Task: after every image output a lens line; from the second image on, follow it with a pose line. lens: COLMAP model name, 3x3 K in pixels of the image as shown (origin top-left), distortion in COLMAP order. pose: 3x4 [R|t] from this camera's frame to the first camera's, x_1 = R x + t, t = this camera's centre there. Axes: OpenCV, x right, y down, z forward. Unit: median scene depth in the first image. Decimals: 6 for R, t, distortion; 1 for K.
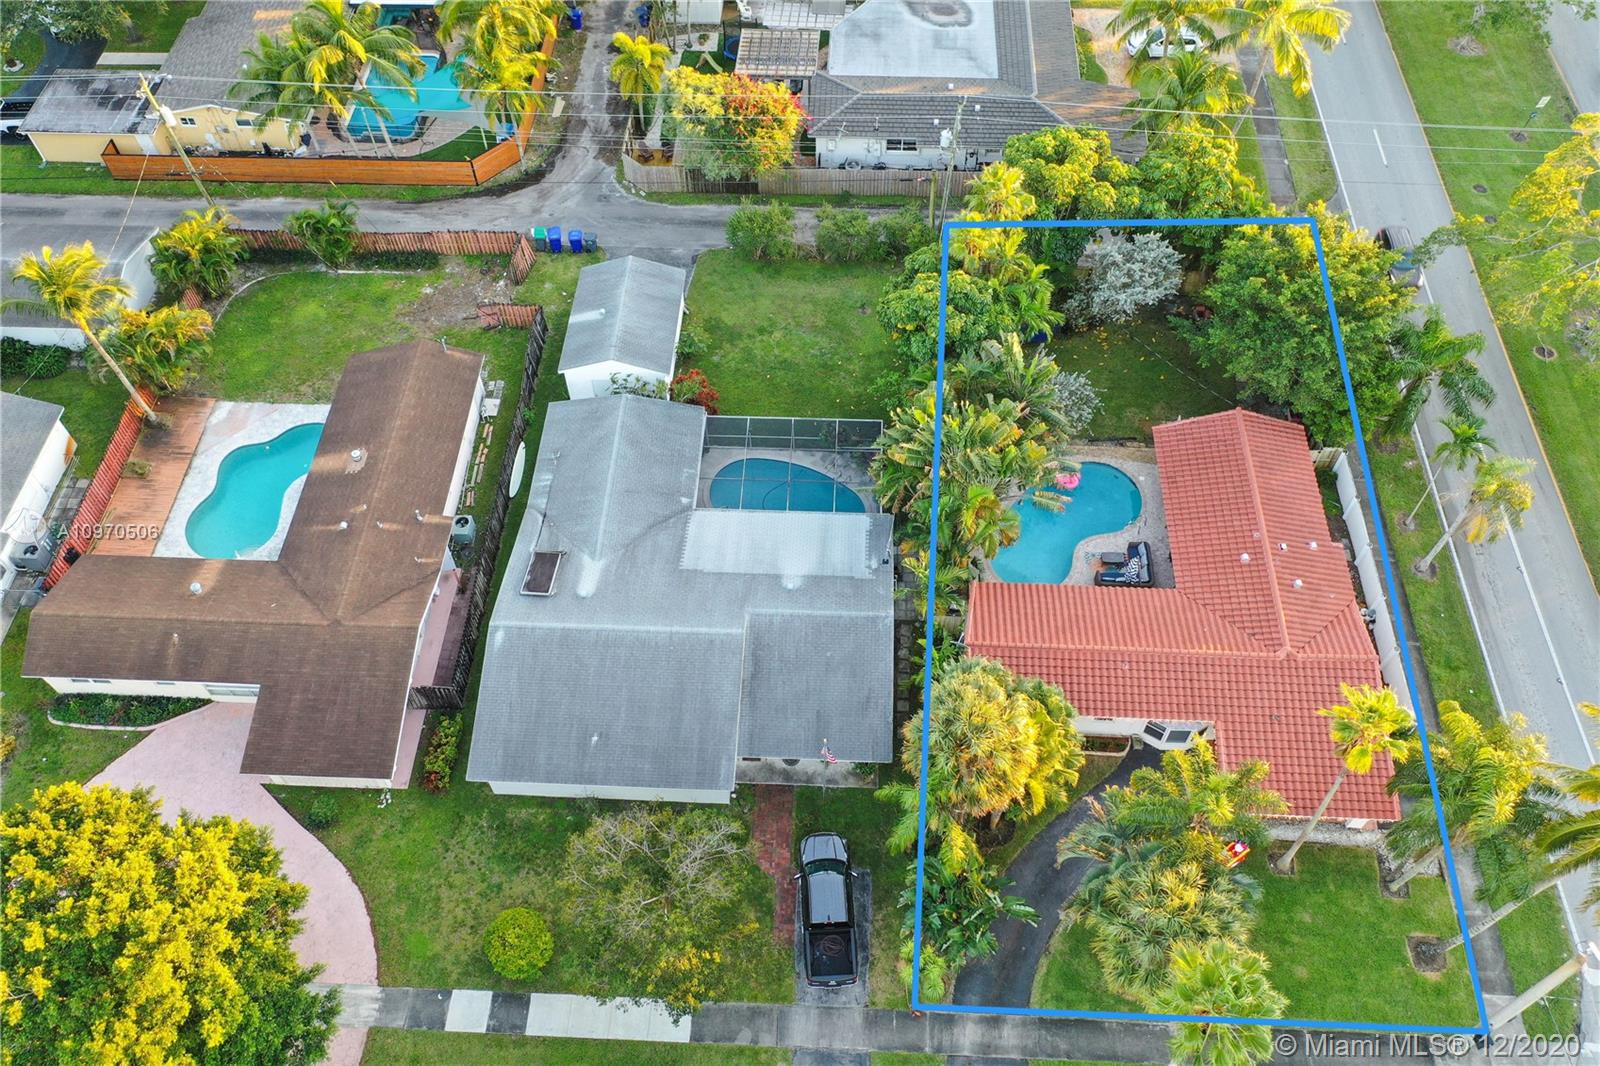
lens RADIAL K [[1262.7, 0, 802.6], [0, 1262.7, 506.2], [0, 0, 1]] dist [0.007268, 0.001413]
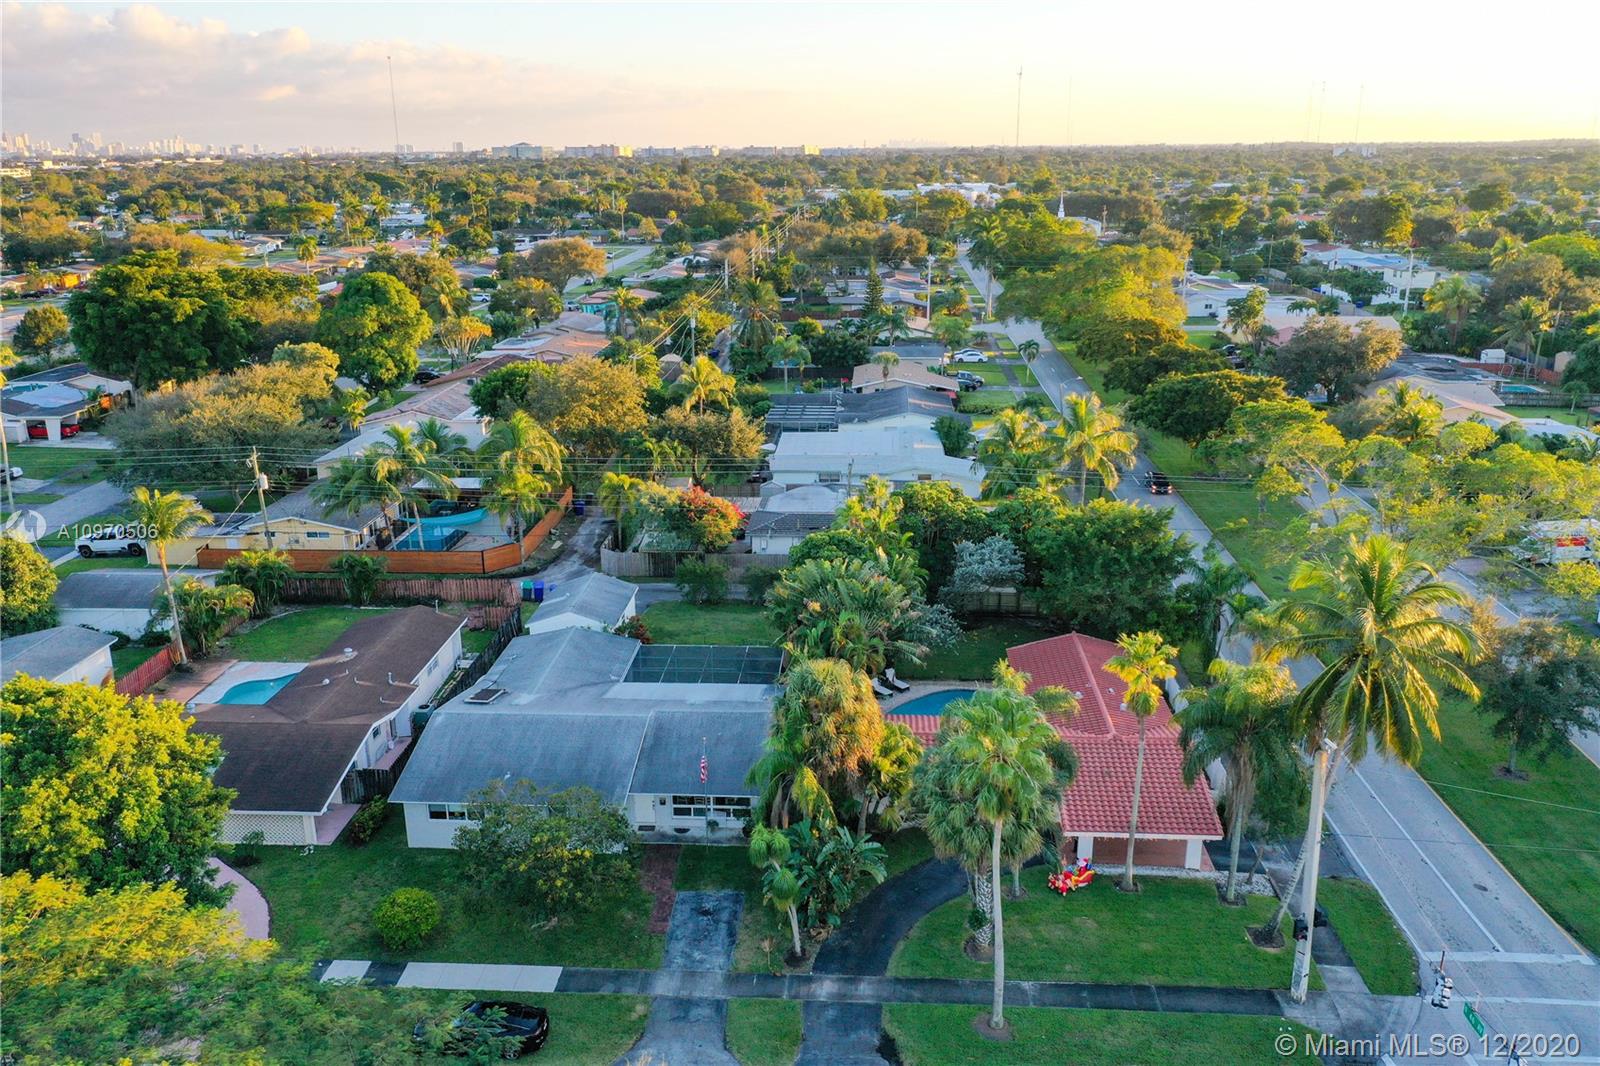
lens RADIAL K [[1258.8, 0, 810.5], [0, 1258.8, 531.1], [0, 0, 1]] dist [0.004592, 0.006825]
pose [[0.999949, 0.004673, -0.008920, 0.115559], [-0.009142, 0.792727, -0.609508, 0.683344], [0.004222, 0.609558, 0.792730, -0.034814]]
